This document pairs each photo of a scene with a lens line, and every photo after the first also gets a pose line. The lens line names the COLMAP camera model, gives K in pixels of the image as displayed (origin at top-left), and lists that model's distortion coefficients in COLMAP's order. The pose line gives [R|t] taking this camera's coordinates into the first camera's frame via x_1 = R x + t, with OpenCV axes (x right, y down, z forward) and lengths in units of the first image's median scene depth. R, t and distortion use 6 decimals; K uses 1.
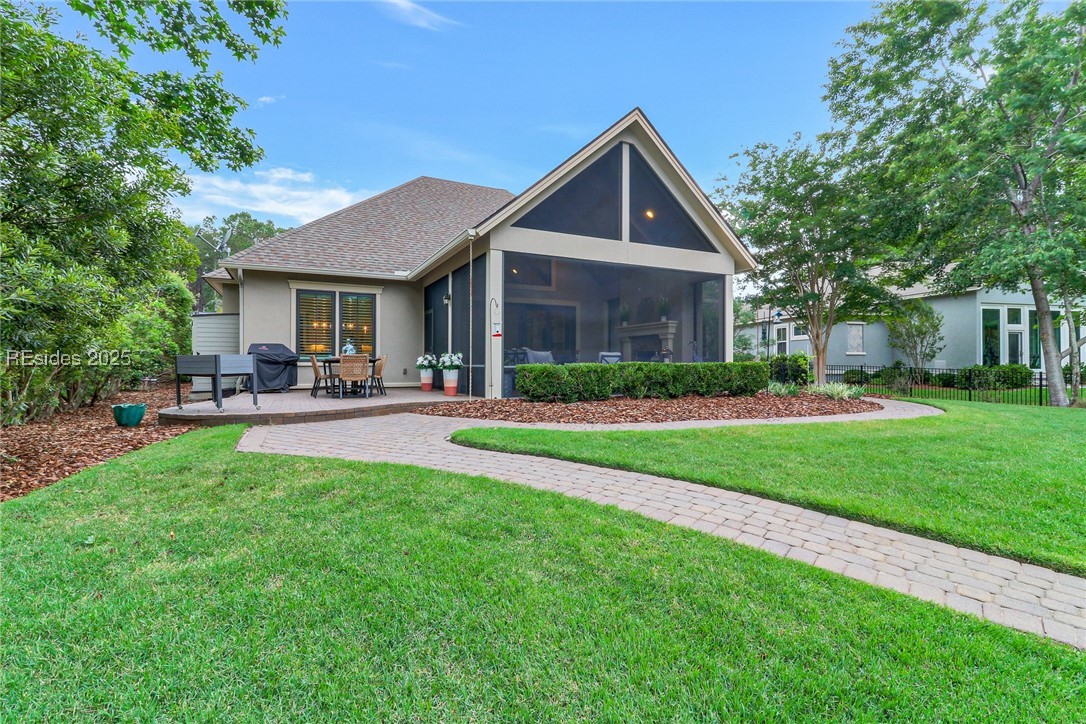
lens RADIAL K [[499.0, 0, 544.6], [0, 499.0, 376.7], [0, 0, 1]] dist [0.029772, -0.013819]
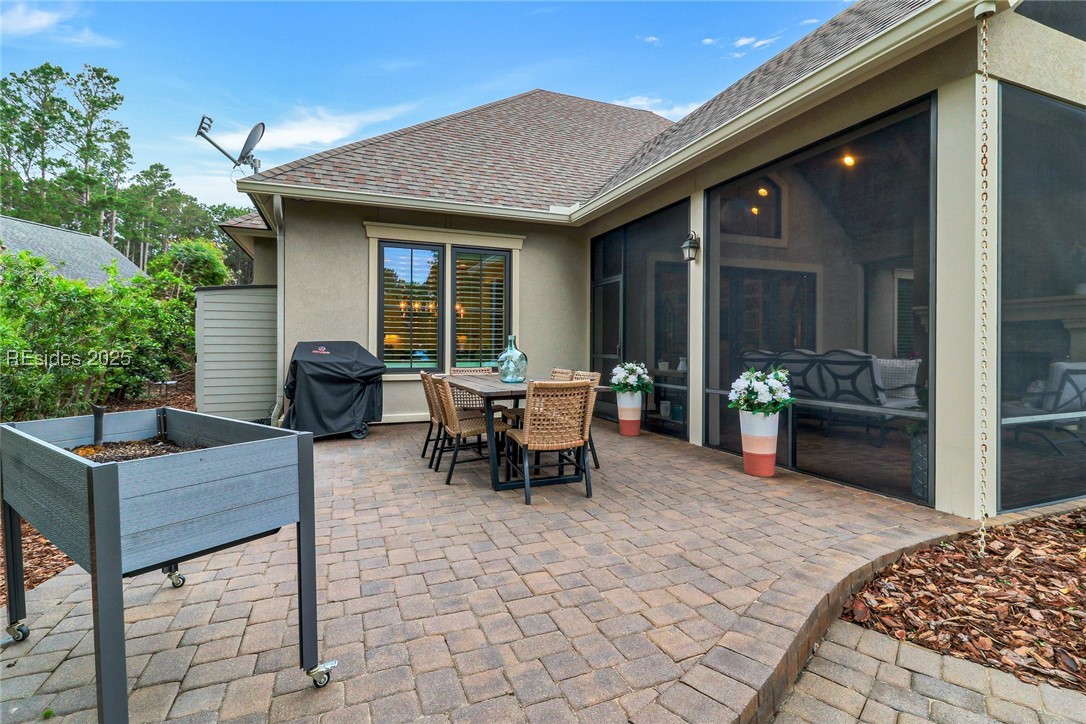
lens RADIAL K [[508.2, 0, 548.6], [0, 508.2, 360.3], [0, 0, 1]] dist [0.023725, -0.014880]
pose [[0.997589, 0.003380, -0.069322, -0.277263], [-0.003183, 0.999991, 0.002940, -0.047240], [0.069331, -0.002712, 0.997590, 0.473132]]
